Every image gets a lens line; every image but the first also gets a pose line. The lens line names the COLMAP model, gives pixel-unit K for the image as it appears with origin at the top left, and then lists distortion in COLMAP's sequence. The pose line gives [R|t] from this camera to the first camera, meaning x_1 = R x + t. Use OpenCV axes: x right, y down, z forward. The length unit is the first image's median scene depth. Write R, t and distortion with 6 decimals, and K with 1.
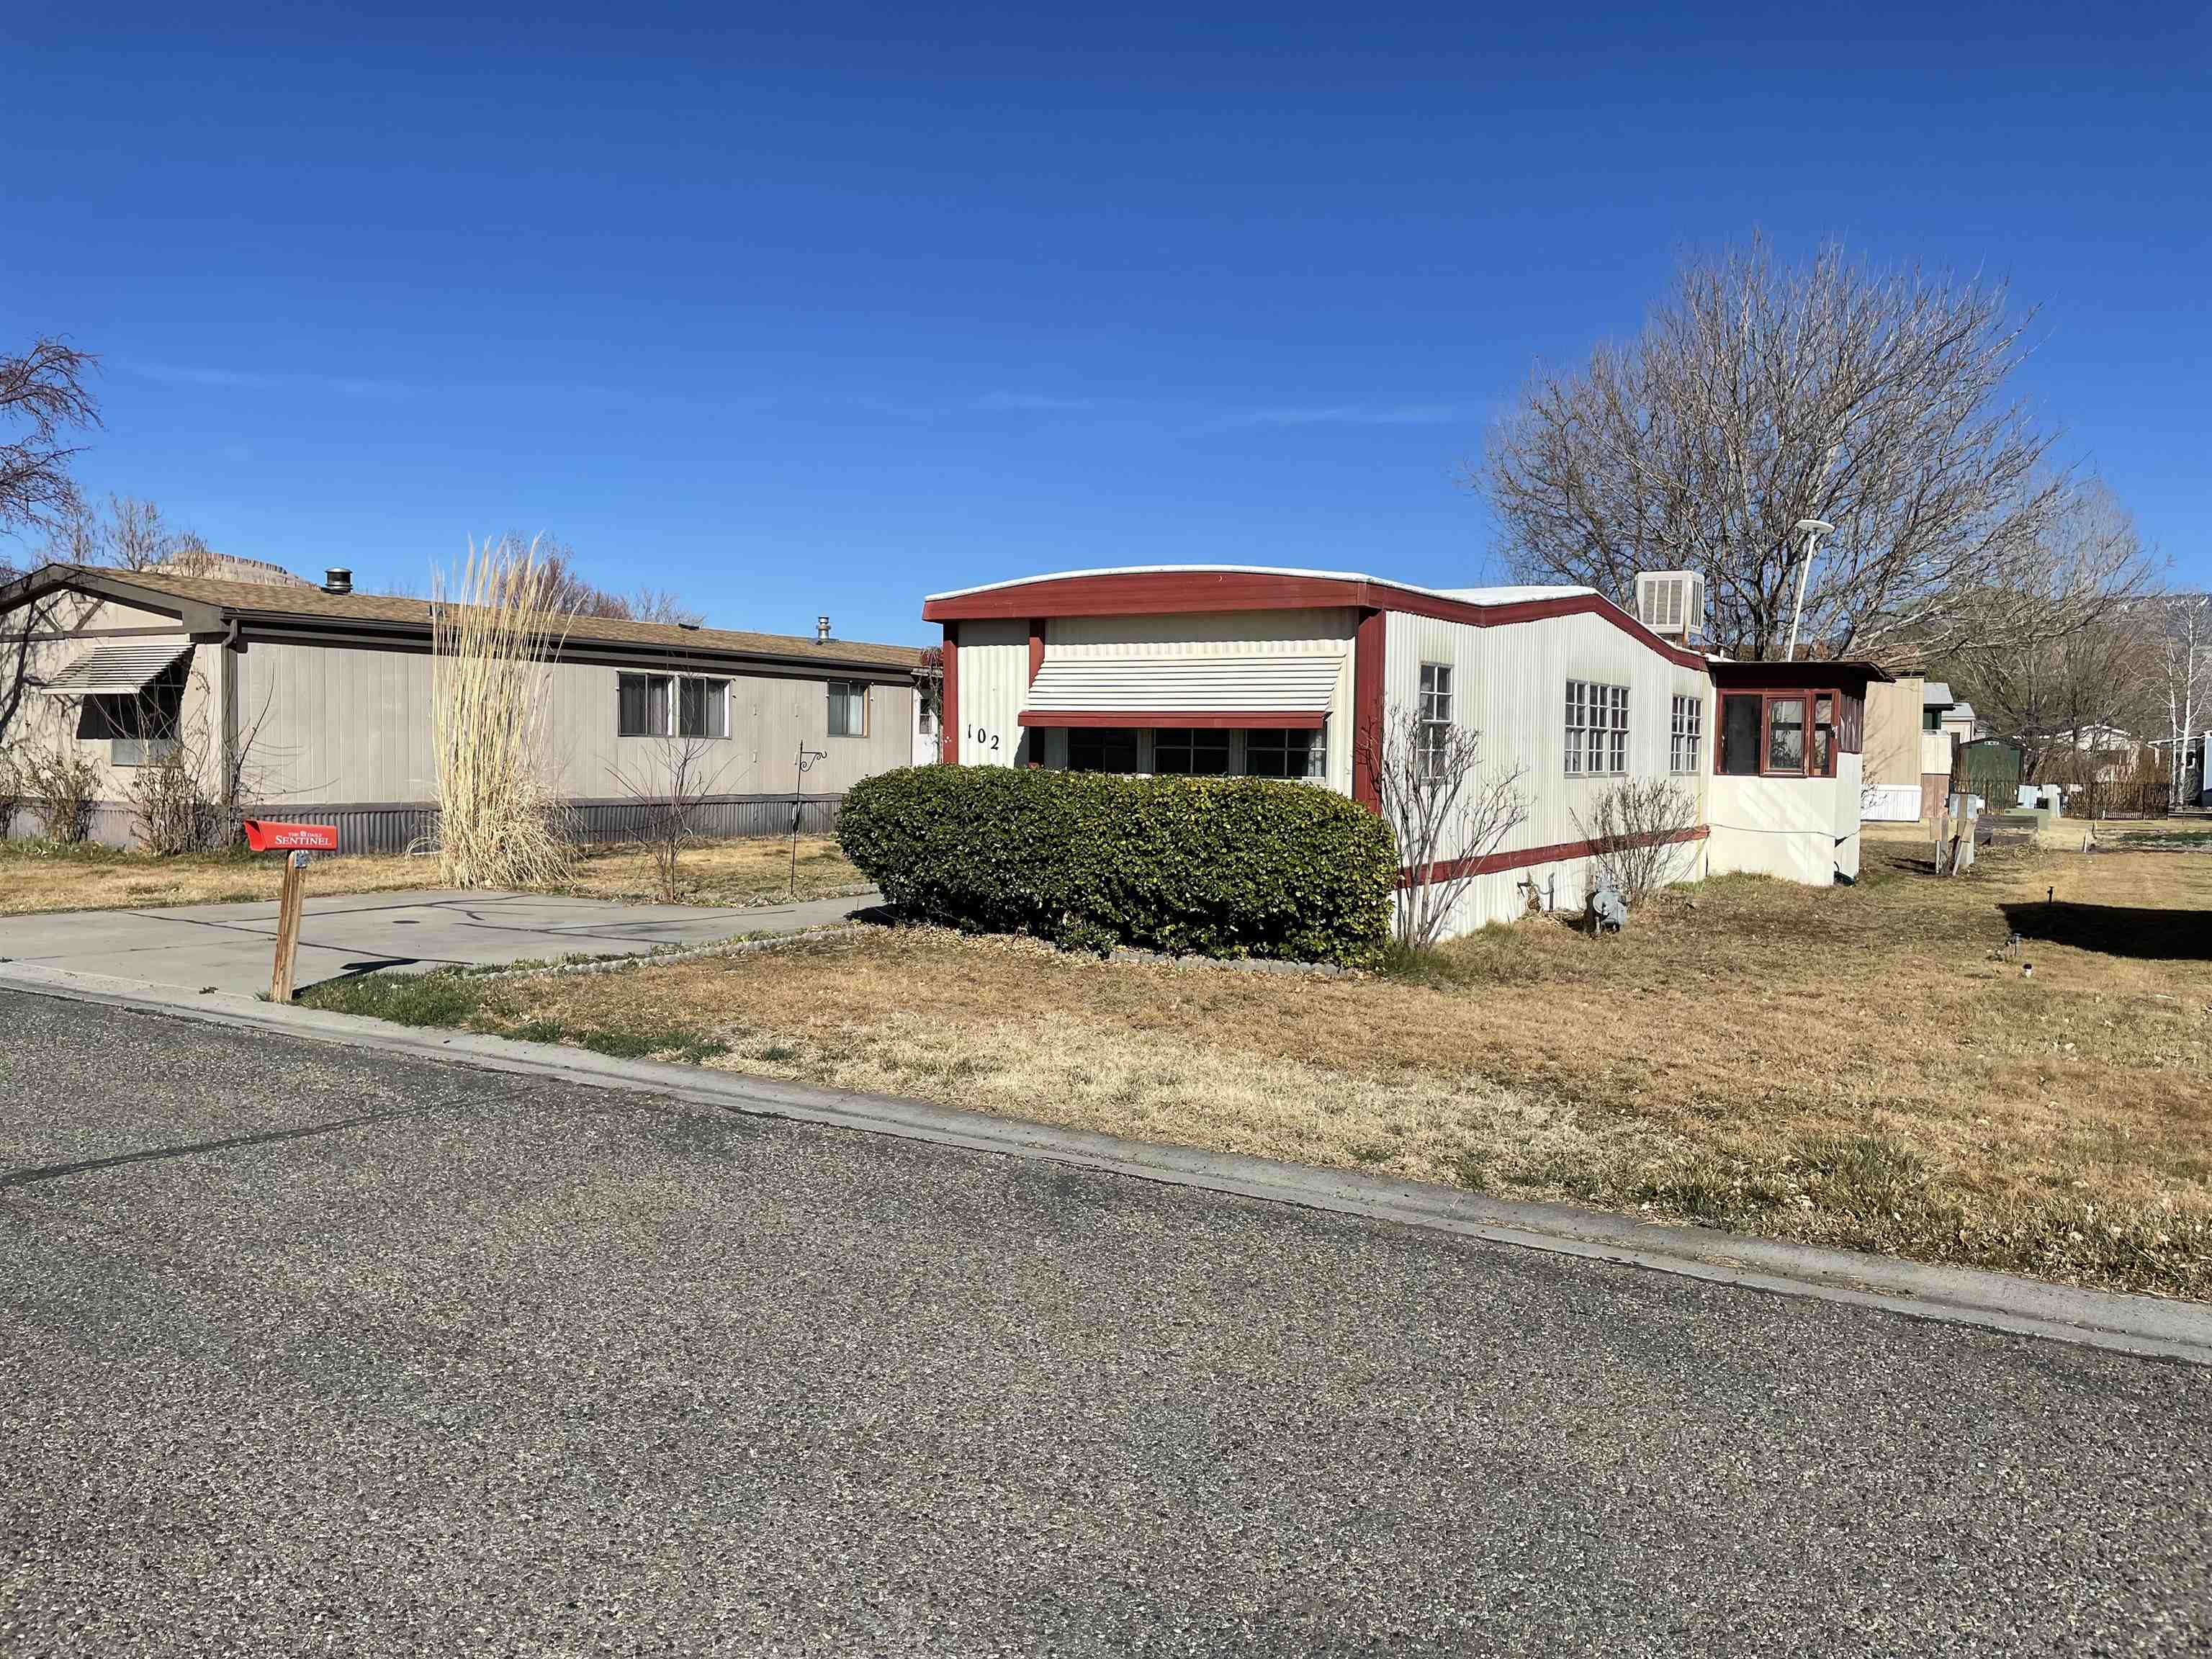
lens RADIAL K [[1685.9, 0, 1104.6], [0, 1685.9, 852.0], [0, 0, 1]] dist [0.040038, -0.011542]
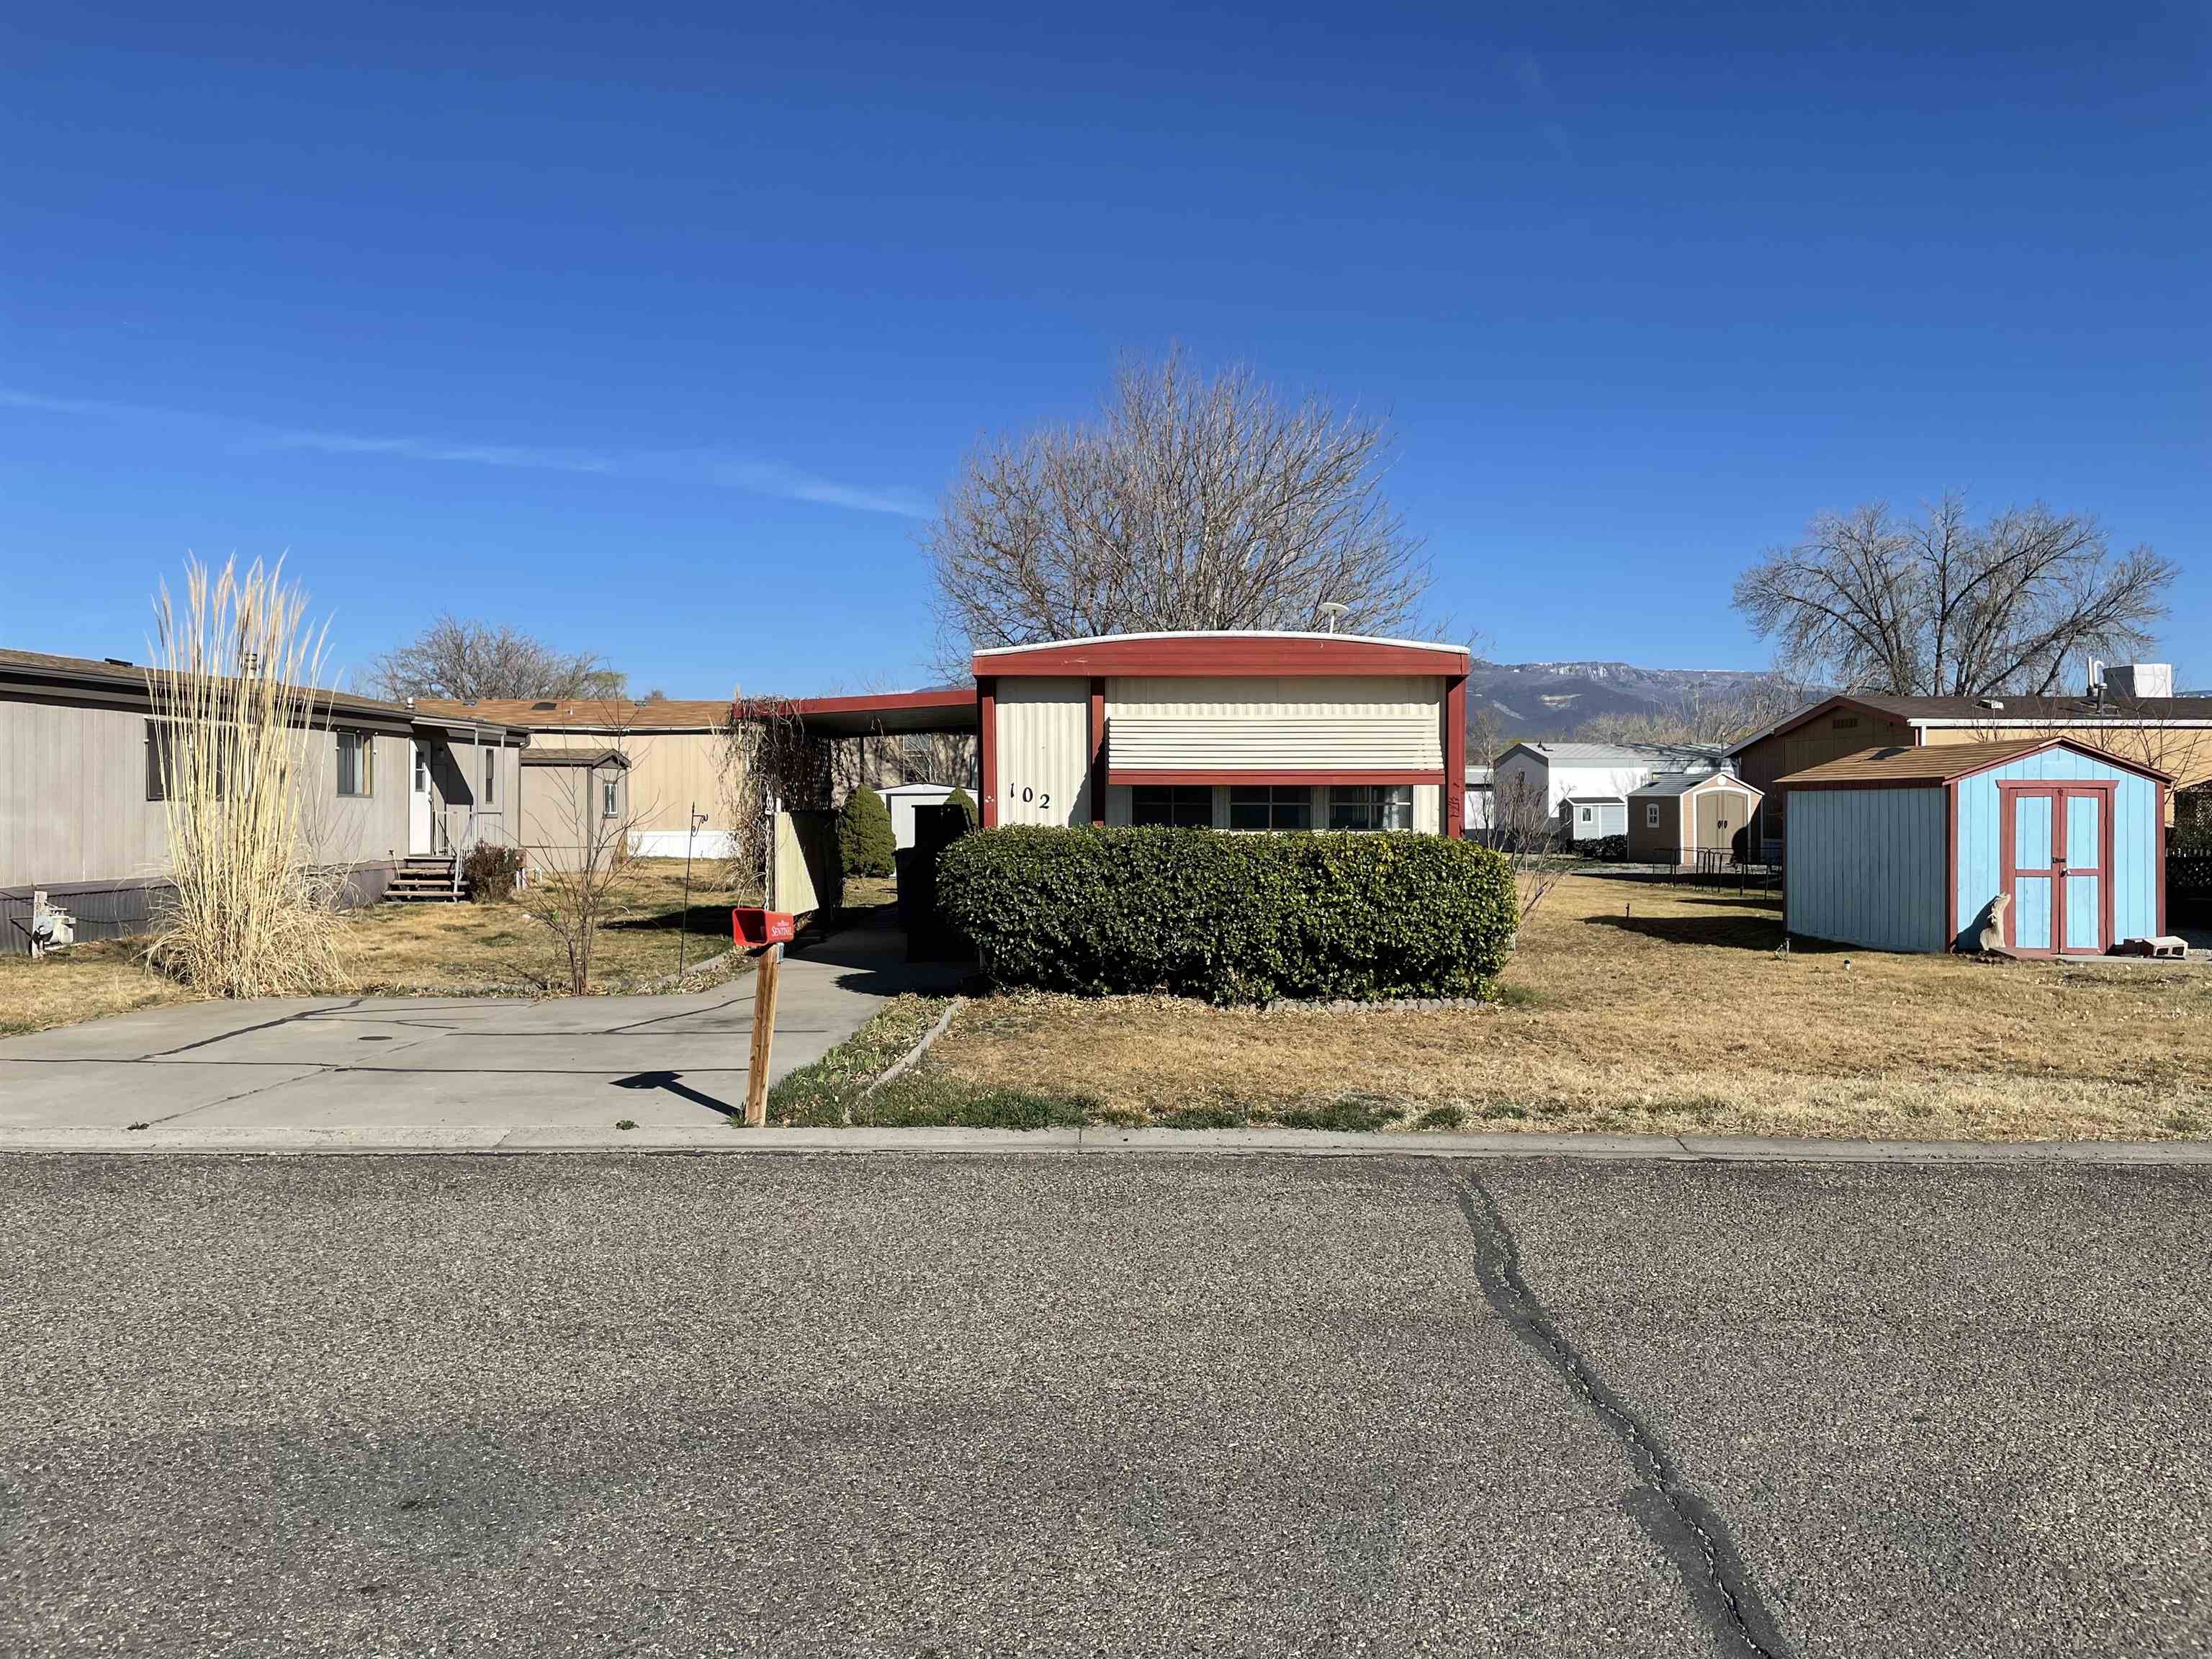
lens RADIAL K [[1685.9, 0, 1111.9], [0, 1685.9, 815.9], [0, 0, 1]] dist [0.040038, -0.011542]
pose [[0.863783, -0.017616, 0.503556, -0.545117], [0.042909, 0.998330, -0.038680, -0.017372], [-0.502034, 0.055018, 0.863096, 0.138334]]
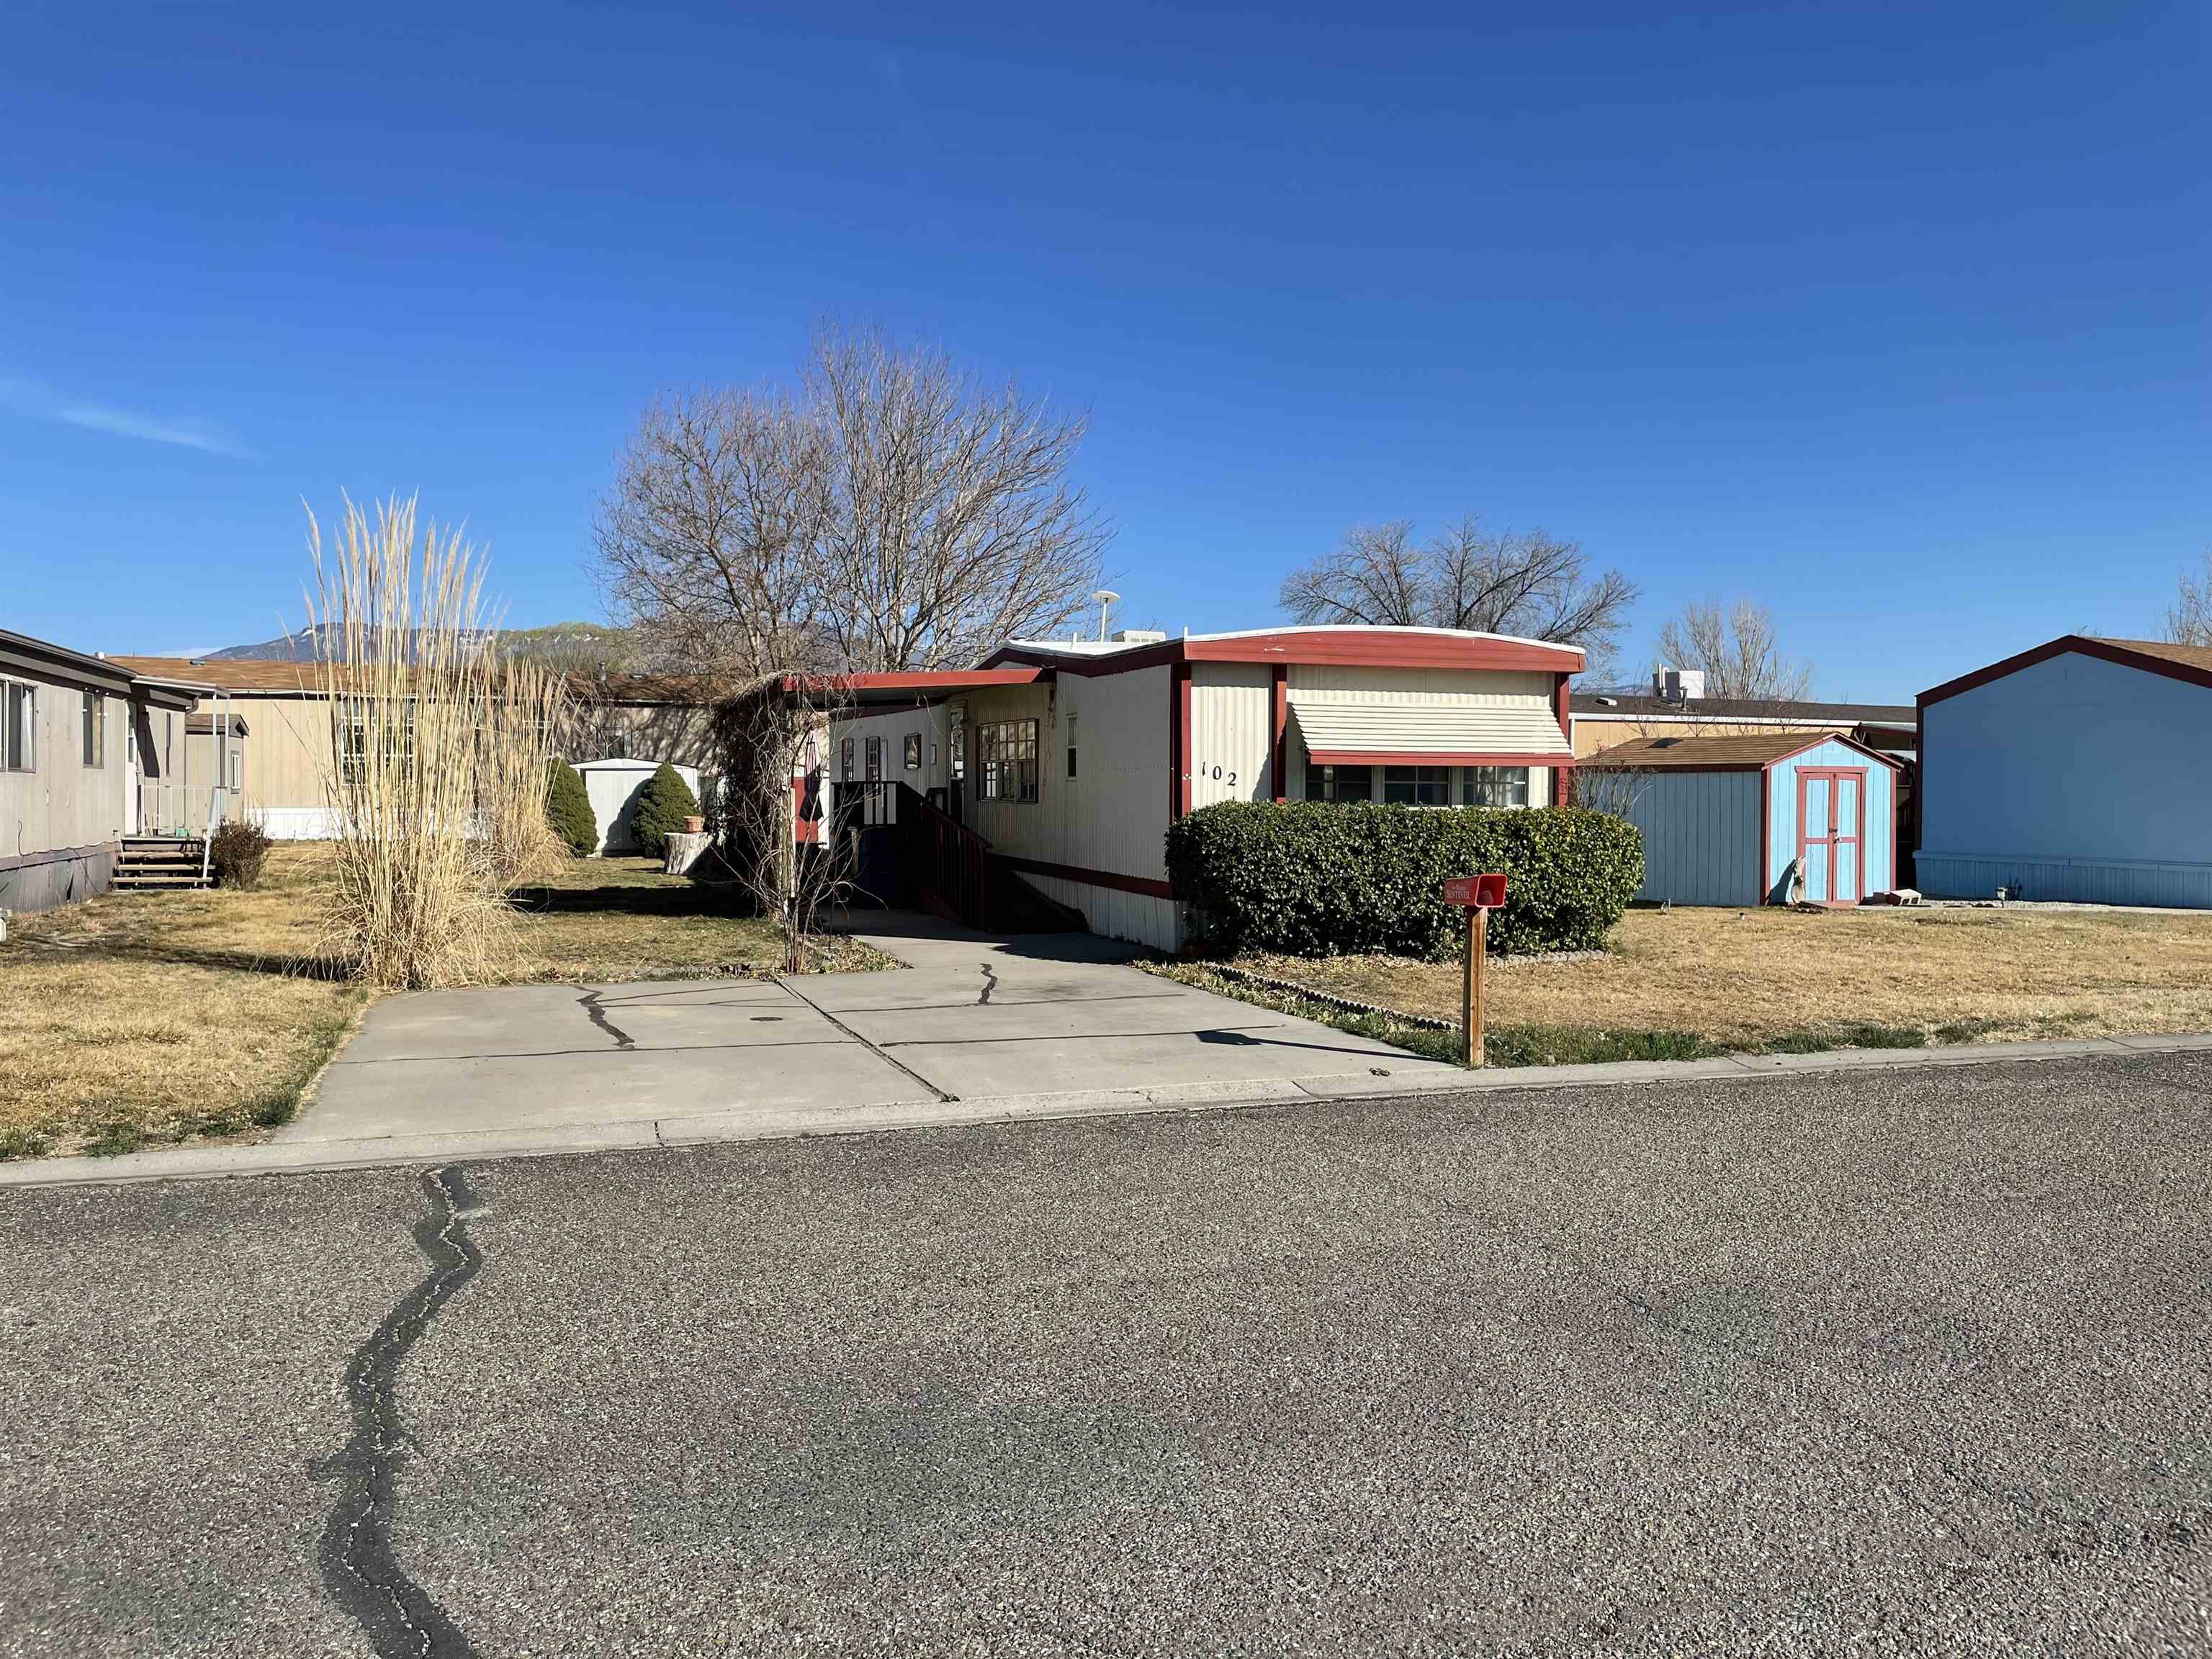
lens RADIAL K [[1685.9, 0, 1118.7], [0, 1685.9, 815.5], [0, 0, 1]] dist [0.040038, -0.011542]
pose [[0.627203, -0.025362, 0.778442, -0.961157], [0.050895, 0.998668, -0.008470, -0.038114], [-0.777191, 0.044931, 0.627659, 0.411915]]
